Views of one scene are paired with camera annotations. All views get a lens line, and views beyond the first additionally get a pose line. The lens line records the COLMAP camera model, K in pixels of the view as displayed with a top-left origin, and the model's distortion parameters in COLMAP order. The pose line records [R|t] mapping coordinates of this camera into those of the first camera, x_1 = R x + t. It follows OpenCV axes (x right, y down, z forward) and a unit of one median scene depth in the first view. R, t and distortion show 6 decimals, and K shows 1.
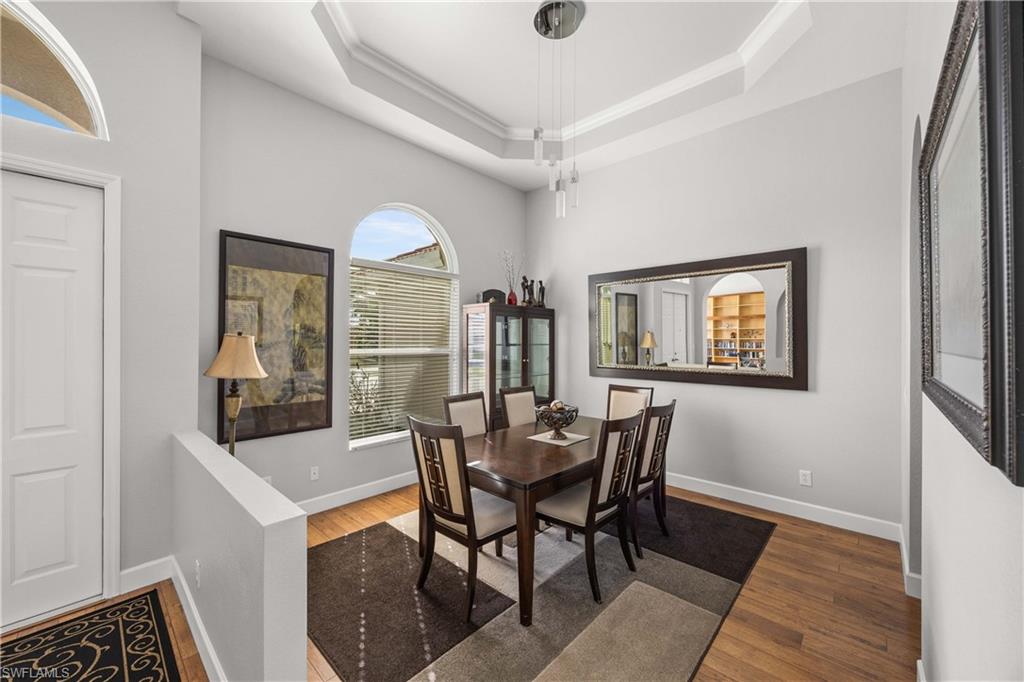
lens RADIAL K [[387.2, 0, 514.2], [0, 387.2, 339.4], [0, 0, 1]] dist [-0.005959, -0.000864]
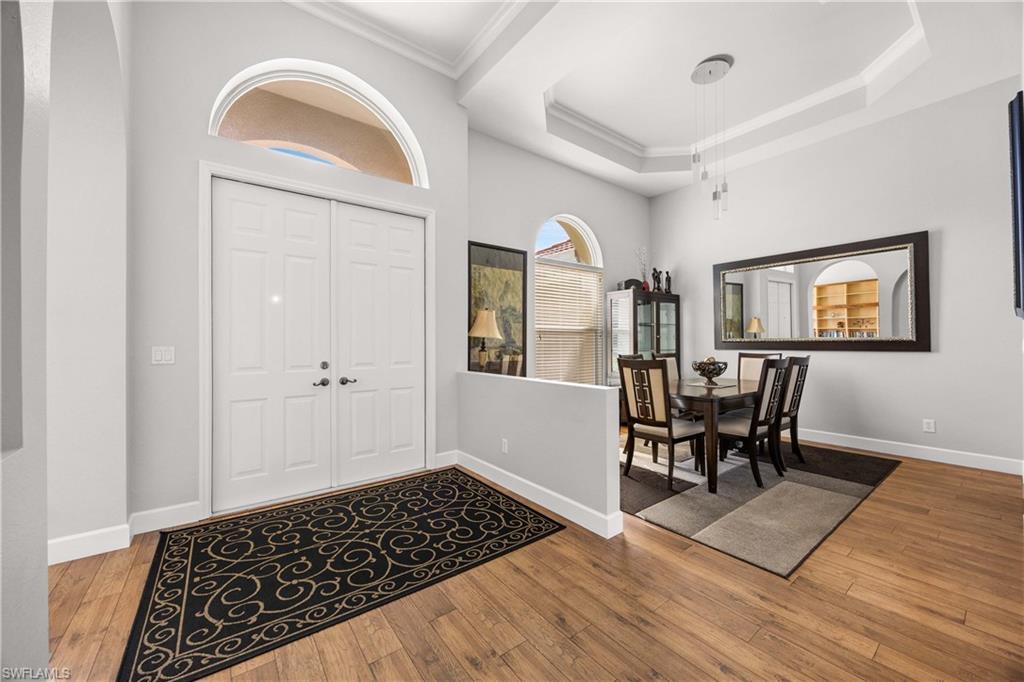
lens RADIAL K [[387.2, 0, 510.5], [0, 387.2, 339.8], [0, 0, 1]] dist [-0.005959, -0.000864]
pose [[0.984257, -0.007048, -0.176602, -0.285248], [0.006416, 0.999971, -0.004150, 0.088315], [0.176626, 0.002952, 0.984274, -0.369375]]
